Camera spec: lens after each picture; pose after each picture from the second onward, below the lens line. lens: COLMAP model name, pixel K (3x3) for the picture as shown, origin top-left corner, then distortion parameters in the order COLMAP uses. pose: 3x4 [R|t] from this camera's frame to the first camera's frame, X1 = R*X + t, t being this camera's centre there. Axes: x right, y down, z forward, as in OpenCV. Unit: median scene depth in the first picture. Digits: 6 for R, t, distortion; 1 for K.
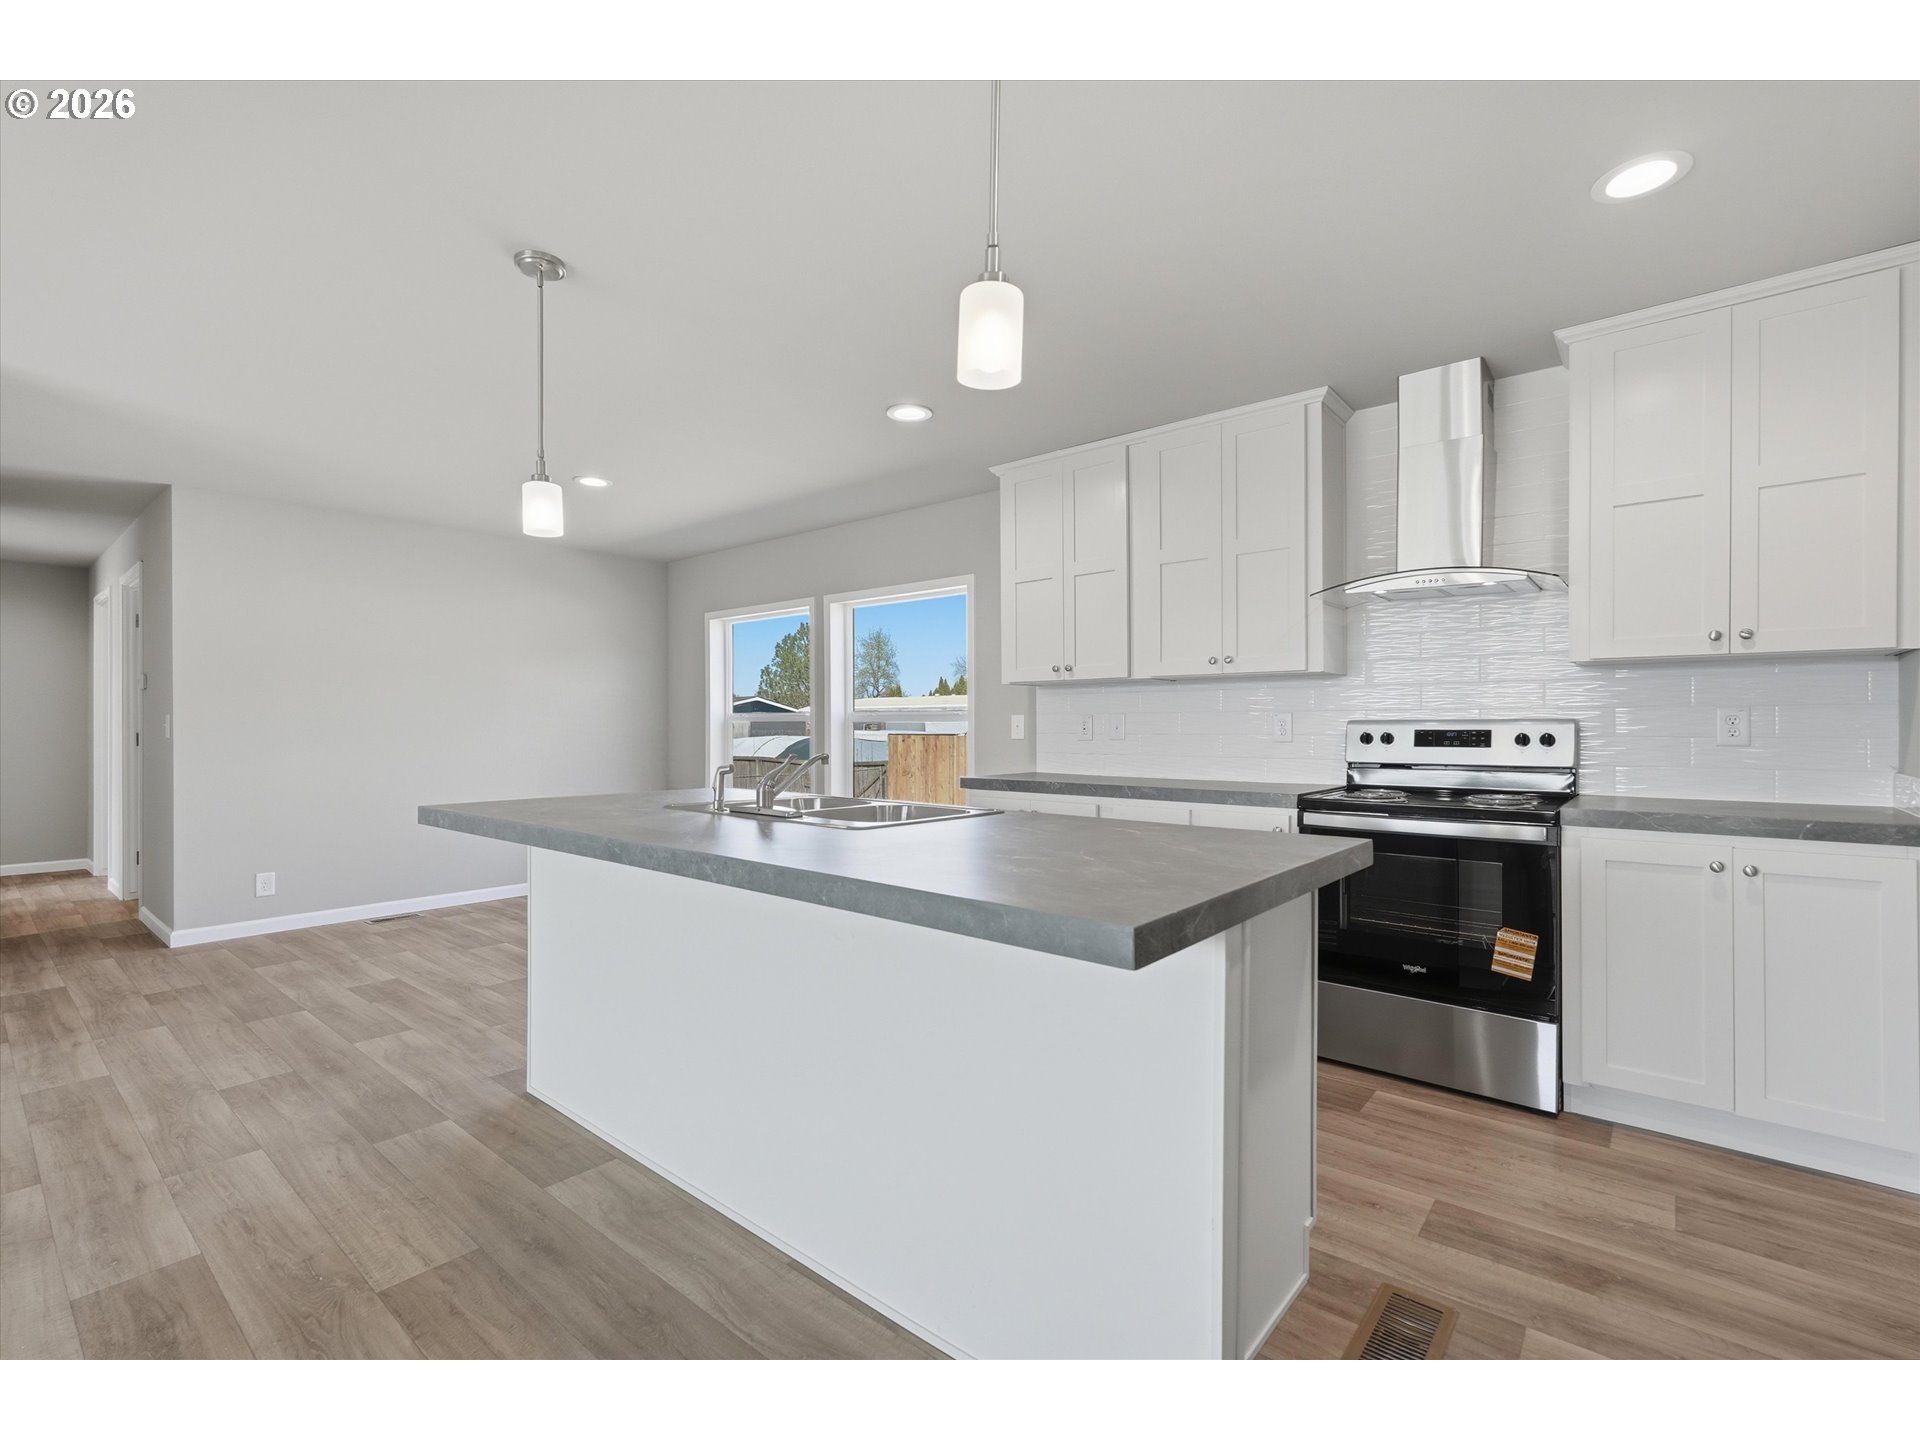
lens RADIAL K [[853.5, 0, 955.0], [0, 853.5, 727.4], [0, 0, 1]] dist [-0.010595, 0.003452]
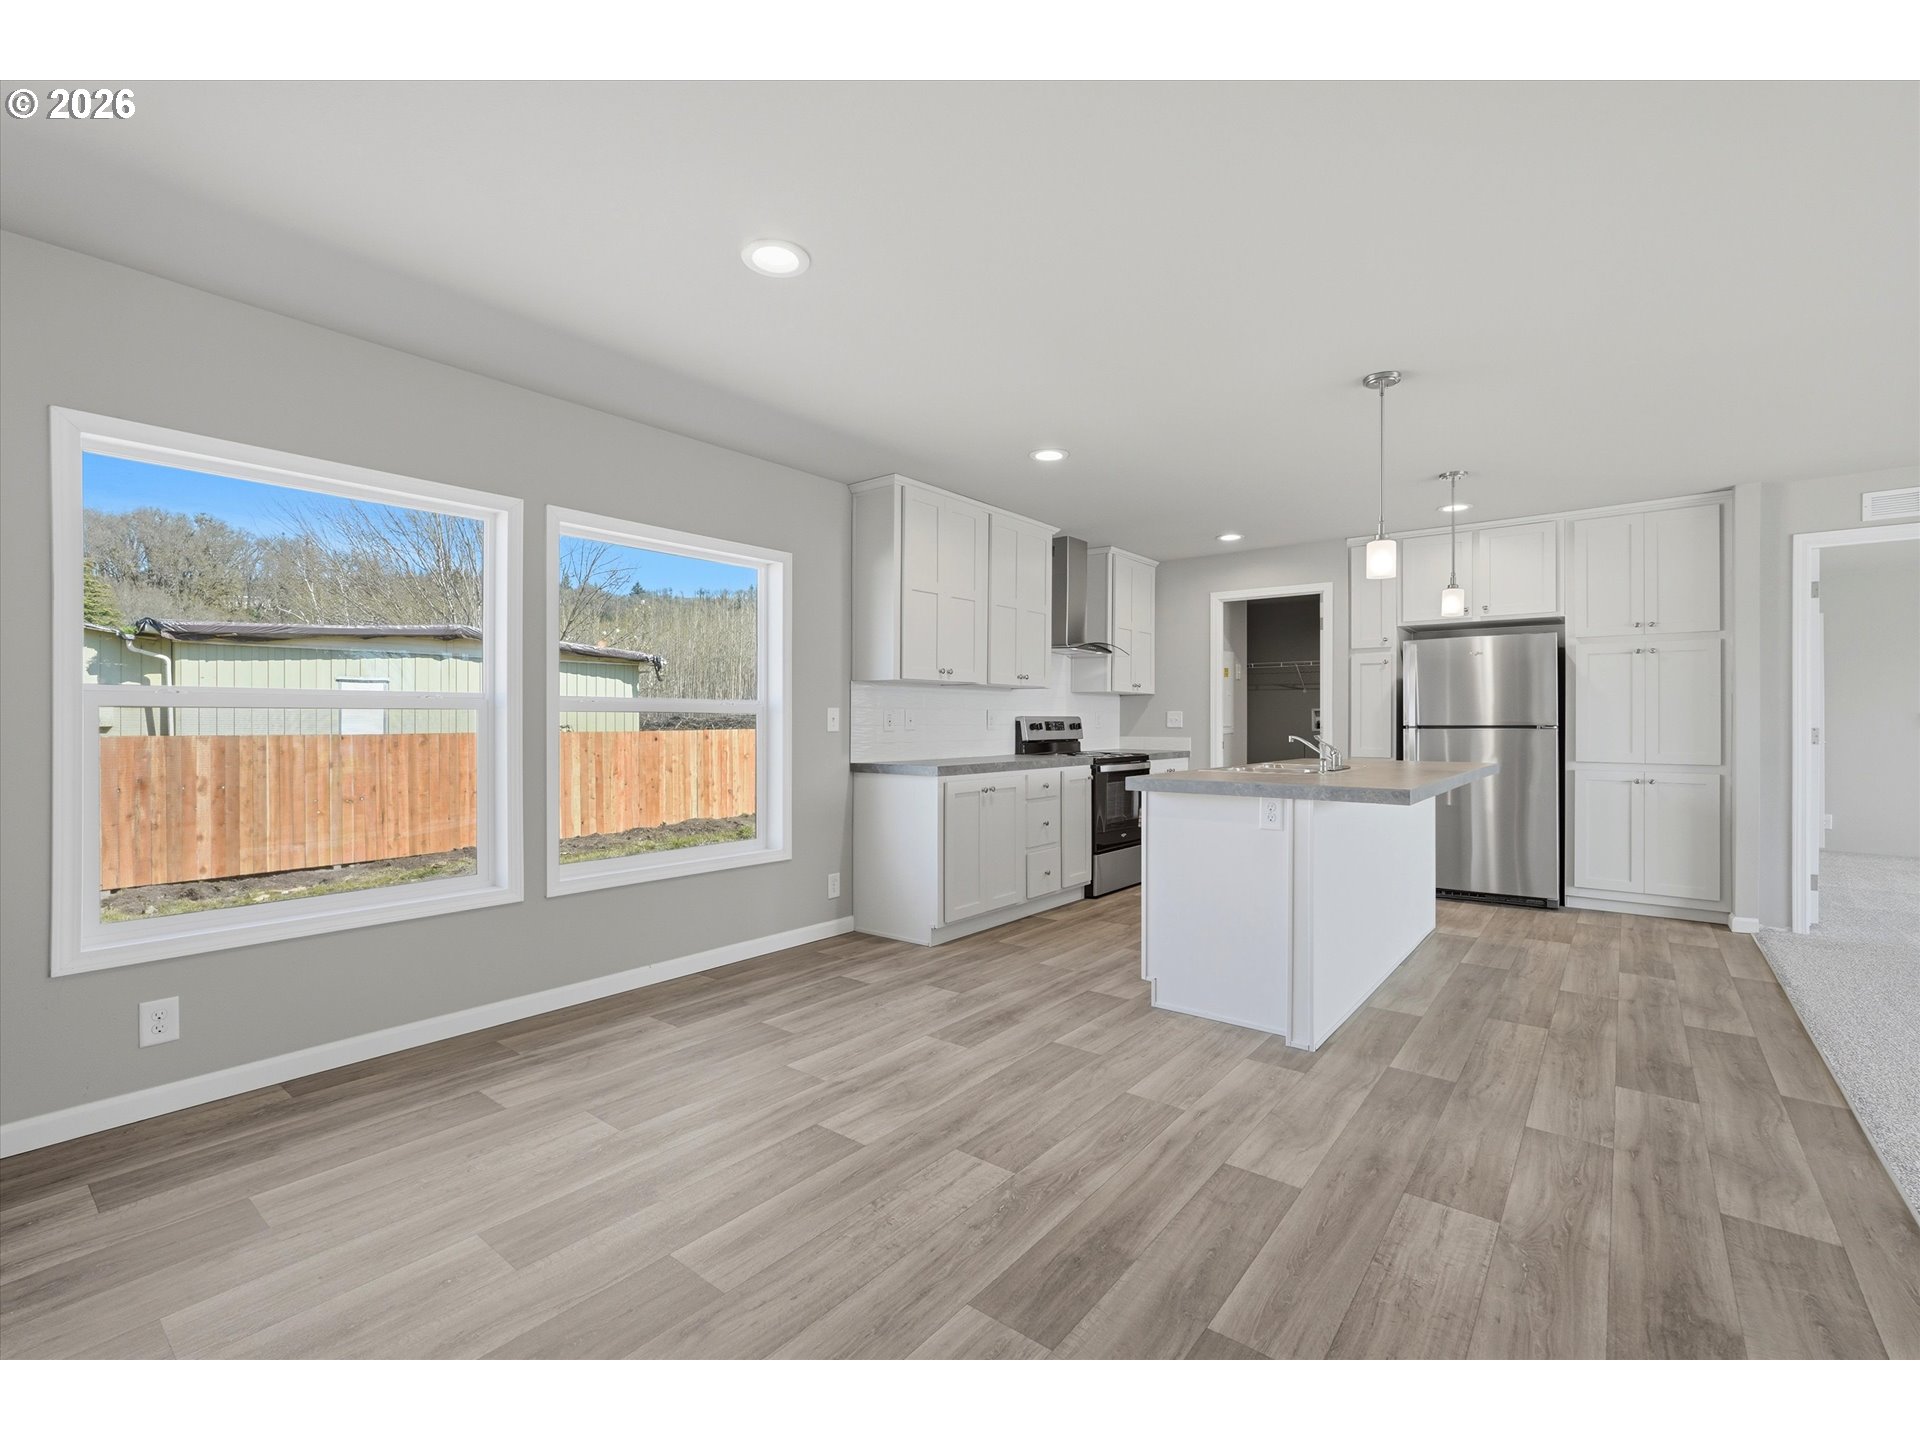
lens RADIAL K [[853.5, 0, 959.8], [0, 853.5, 721.5], [0, 0, 1]] dist [-0.010595, 0.003452]
pose [[-0.028267, 0.000197, 0.999600, -1.722186], [0.000742, 1.000000, -0.000176, 0.002519], [-0.999600, 0.000737, -0.028267, 1.614013]]
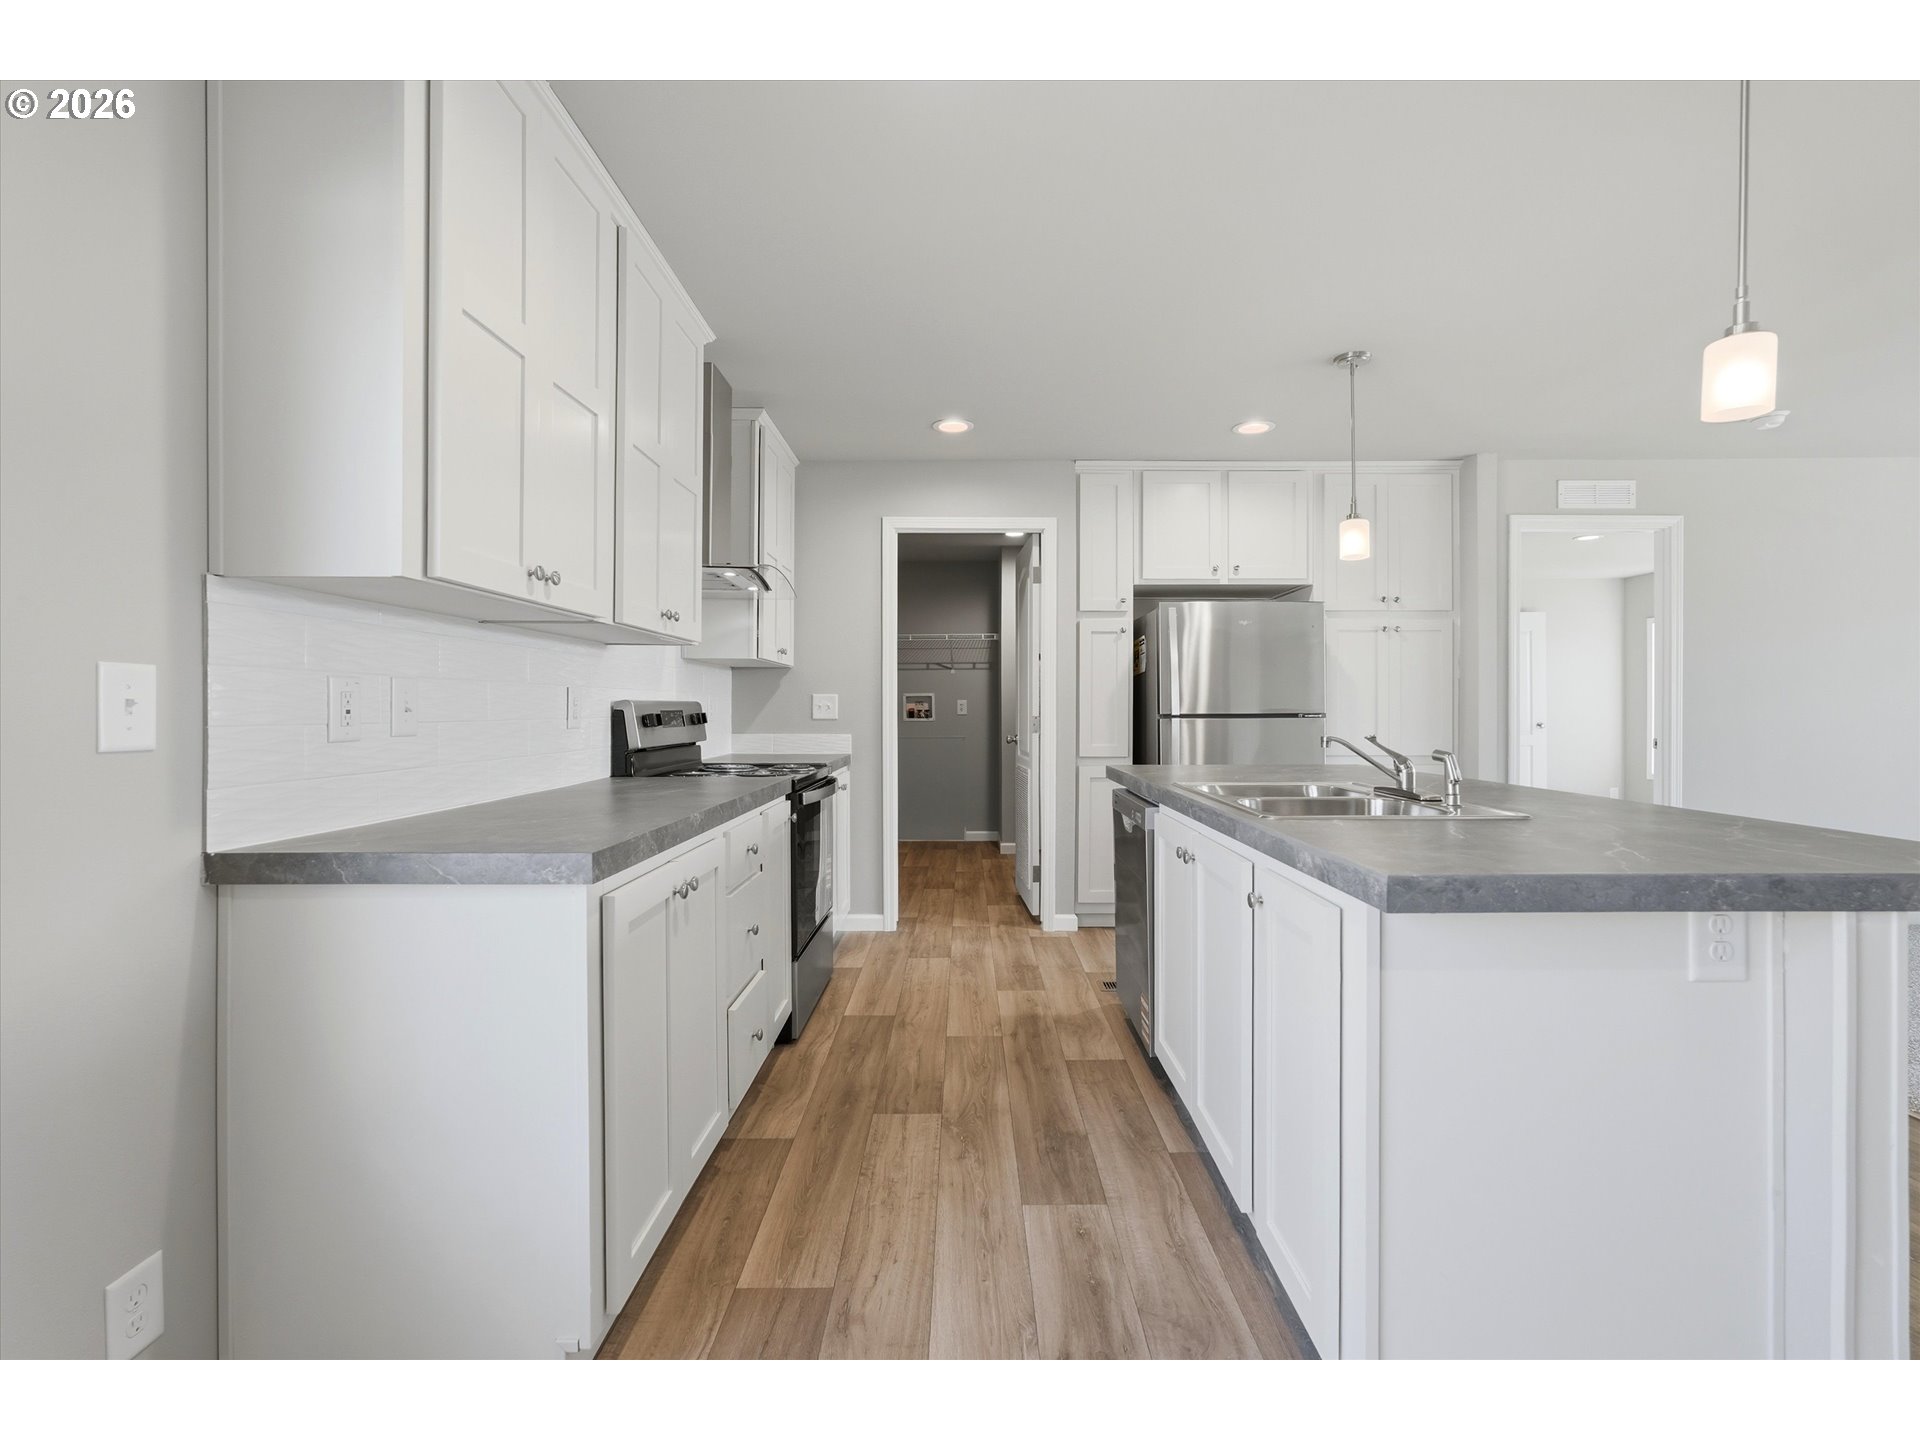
lens RADIAL K [[853.5, 0, 953.9], [0, 853.5, 709.7], [0, 0, 1]] dist [-0.010595, 0.003452]
pose [[-0.641615, 0.001950, 0.767025, -0.562626], [0.003046, 0.999995, 0.000005, 0.002601], [-0.767021, 0.002339, -0.641618, 1.782368]]
